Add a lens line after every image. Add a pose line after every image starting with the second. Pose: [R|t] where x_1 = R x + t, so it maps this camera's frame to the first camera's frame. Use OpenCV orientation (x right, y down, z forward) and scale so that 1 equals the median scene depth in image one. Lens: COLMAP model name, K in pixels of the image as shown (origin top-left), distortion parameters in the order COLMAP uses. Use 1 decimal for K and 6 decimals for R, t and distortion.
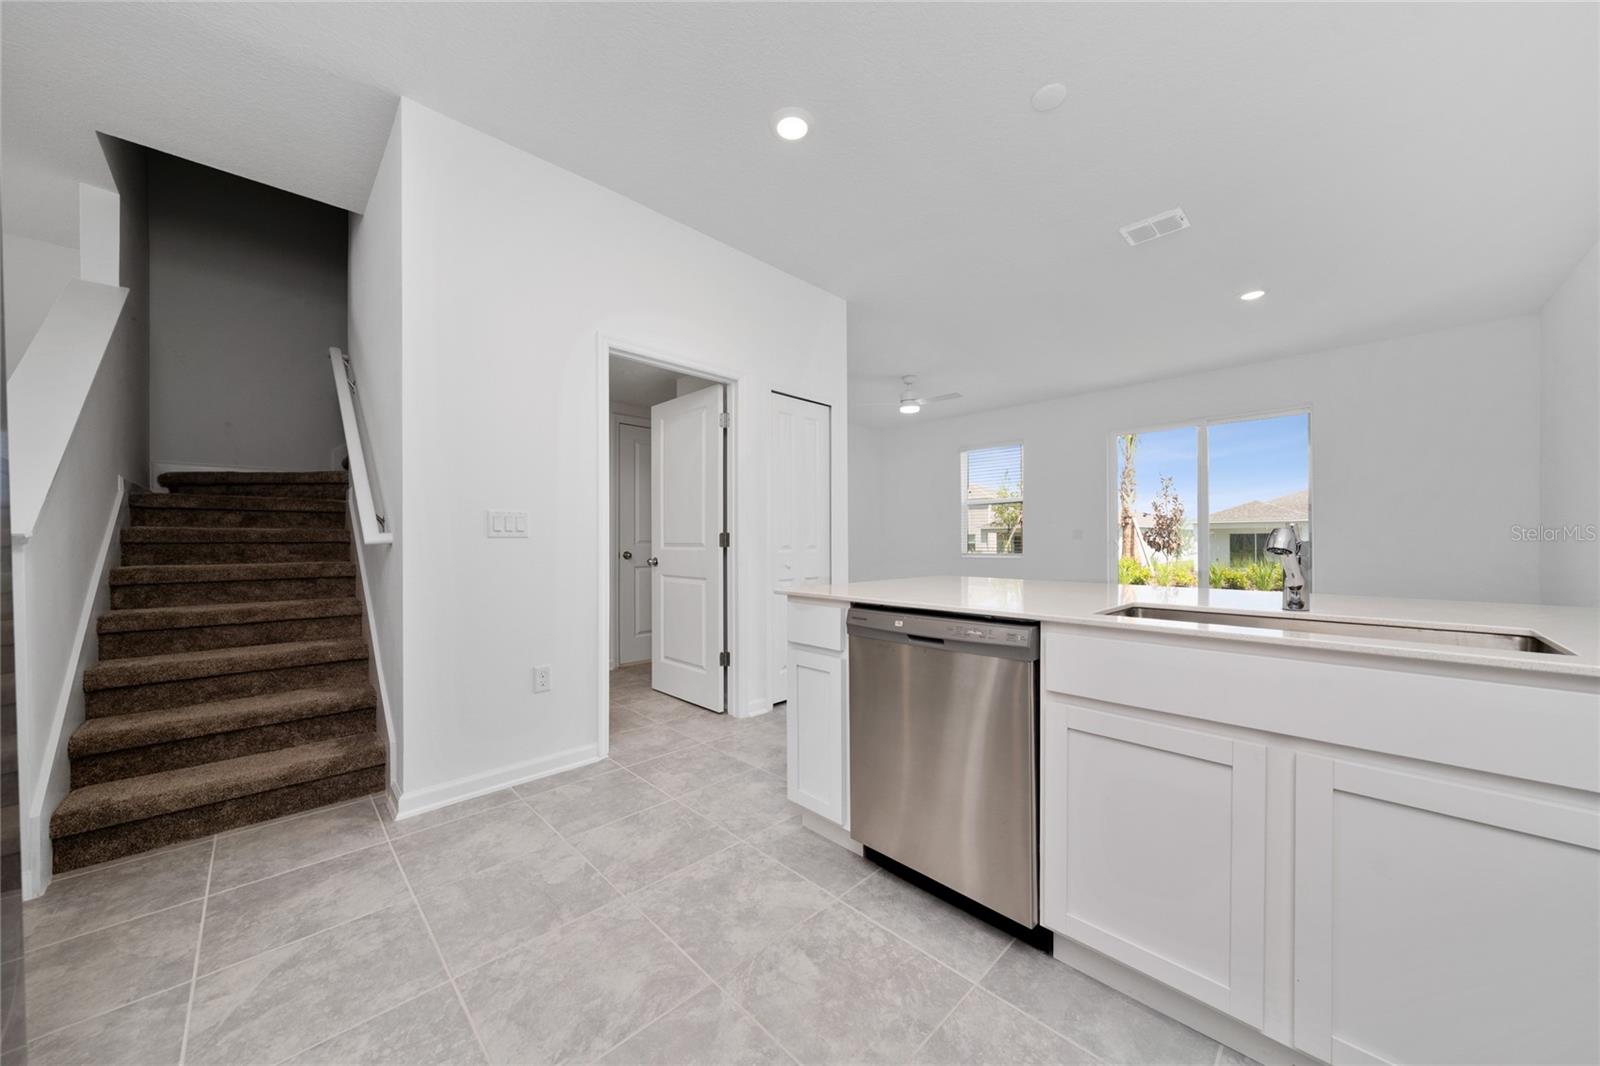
lens RADIAL K [[552.3, 0, 803.7], [0, 552.3, 550.3], [0, 0, 1]] dist [-0.007074, 0.000009]
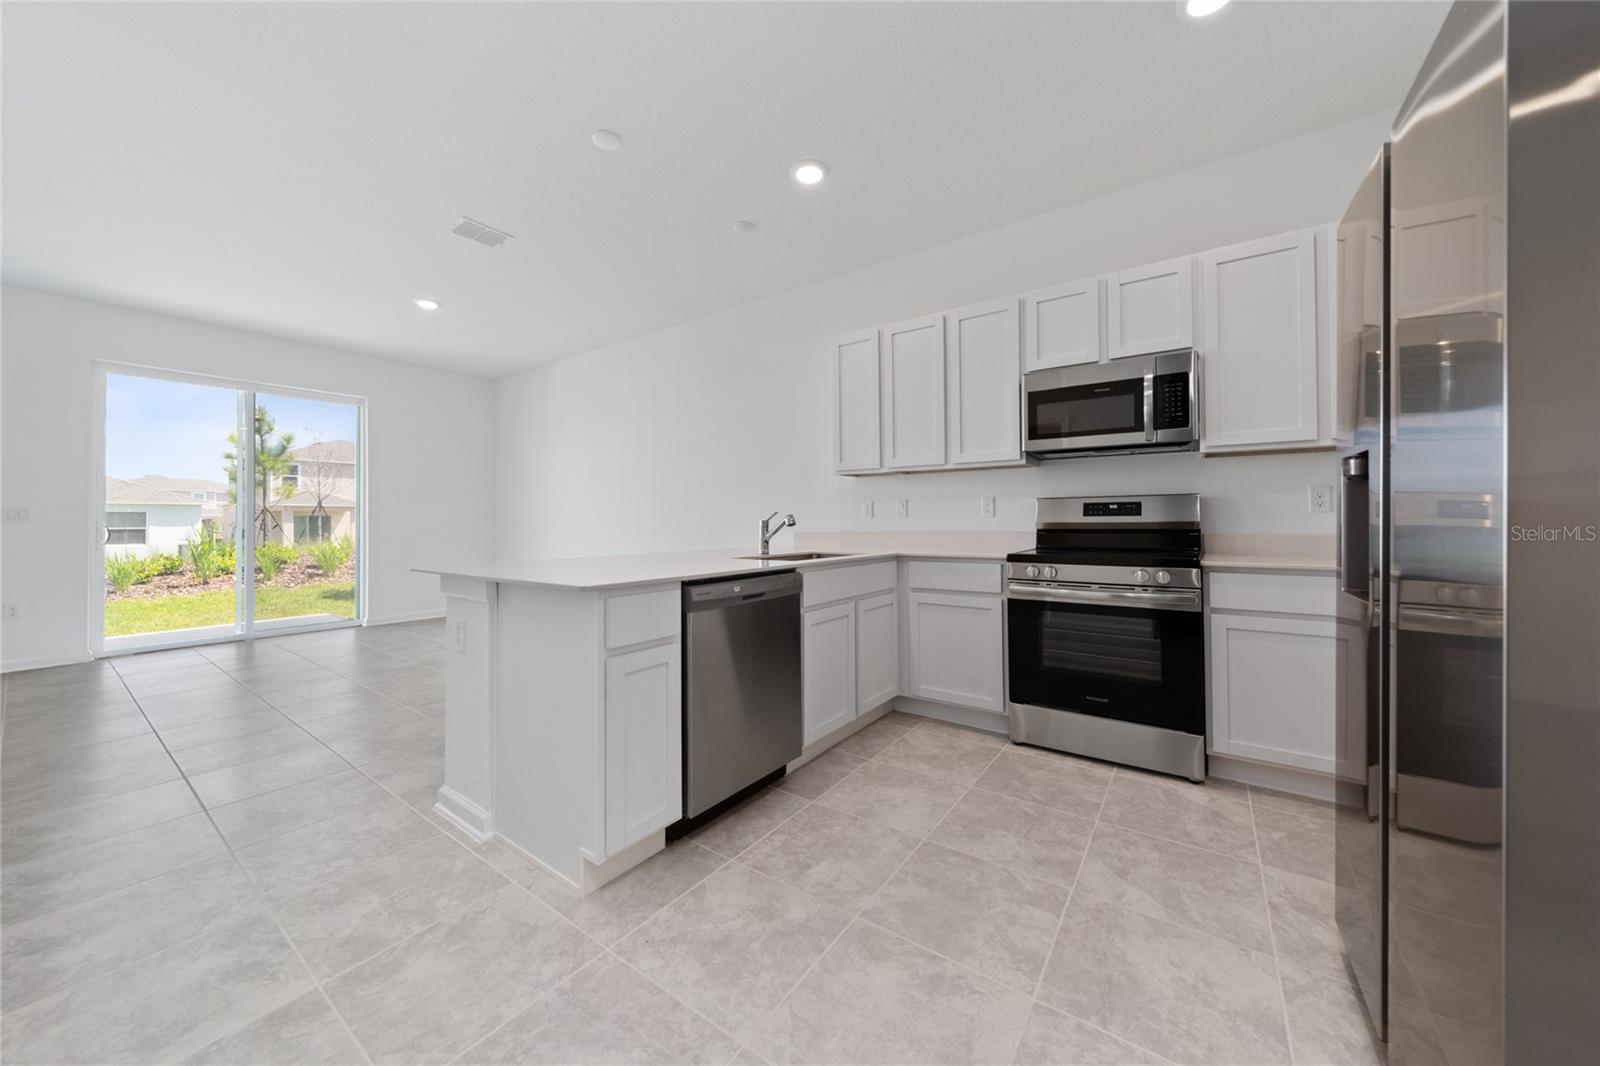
lens RADIAL K [[558.6, 0, 804.9], [0, 558.6, 515.7], [0, 0, 1]] dist [-0.000346, -0.000060]
pose [[-0.169164, 0.009525, 0.985542, -1.136645], [0.018431, 0.999809, -0.006499, -0.016274], [-0.985415, 0.017065, -0.169308, 1.151482]]
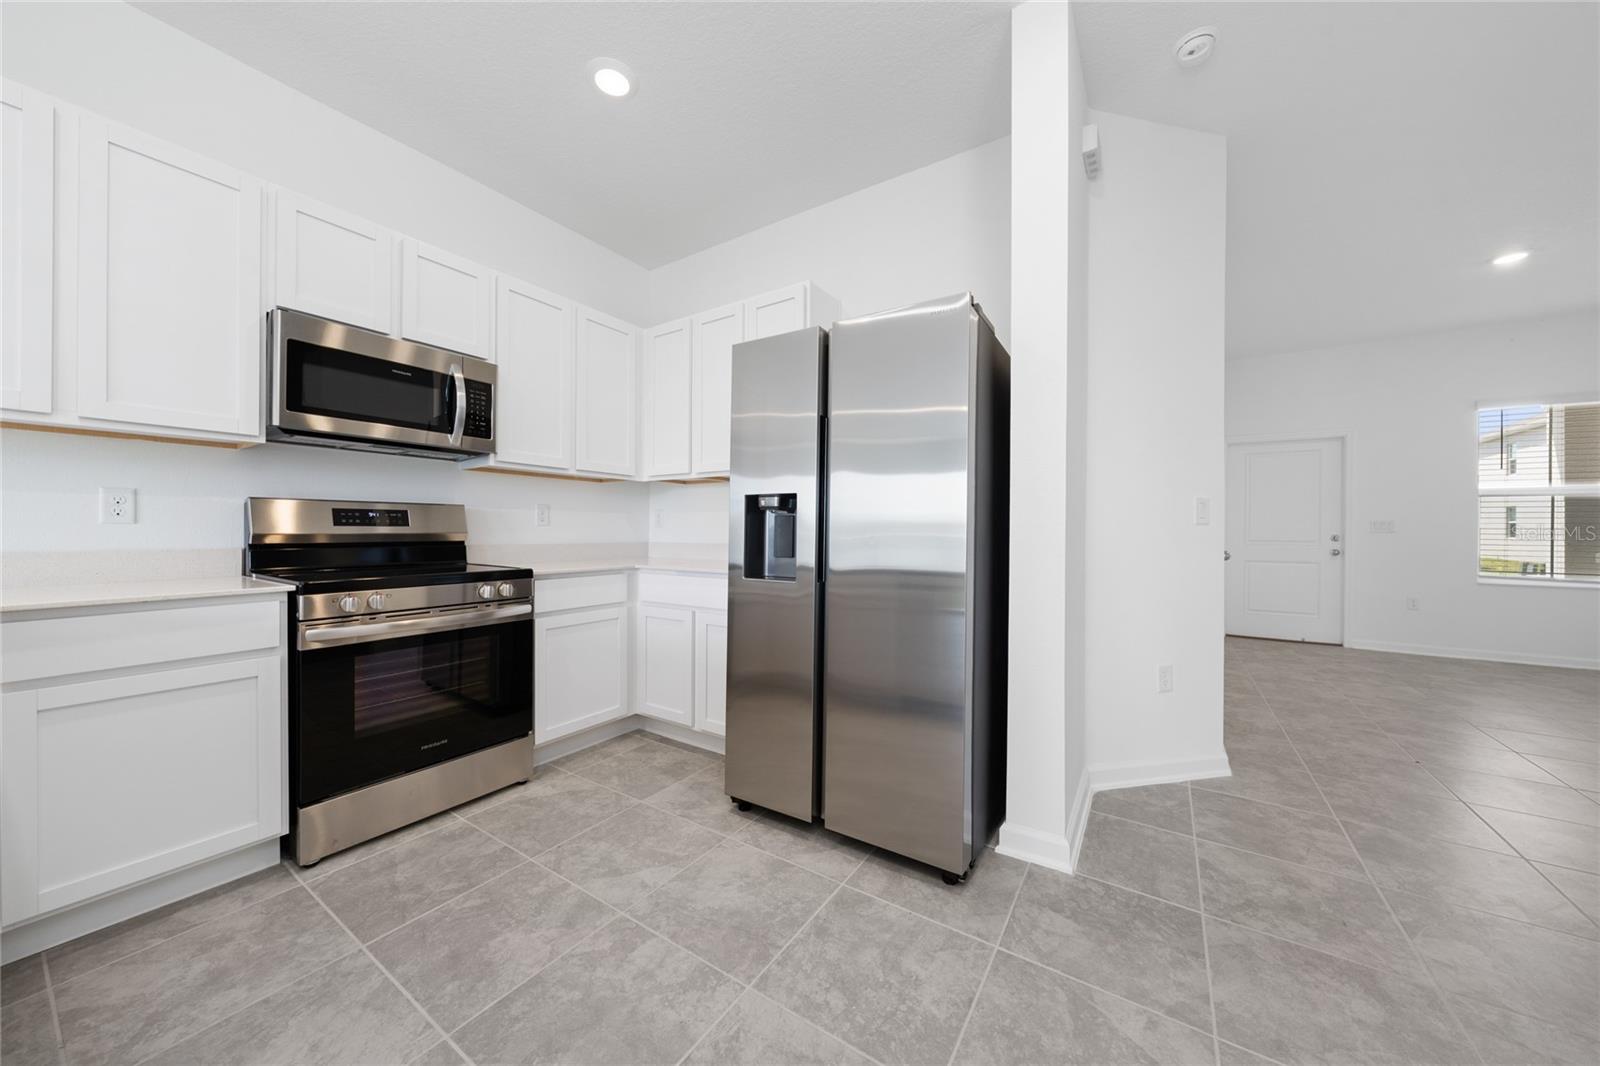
lens RADIAL K [[548.6, 0, 800.0], [0, 548.6, 533.0], [0, 0, 1]] dist [0.000042, 0.000049]
pose [[-0.979506, -0.005896, -0.201327, -0.581248], [-0.009286, 0.999830, 0.015900, -0.021437], [0.201199, 0.017443, -0.979395, 1.397635]]
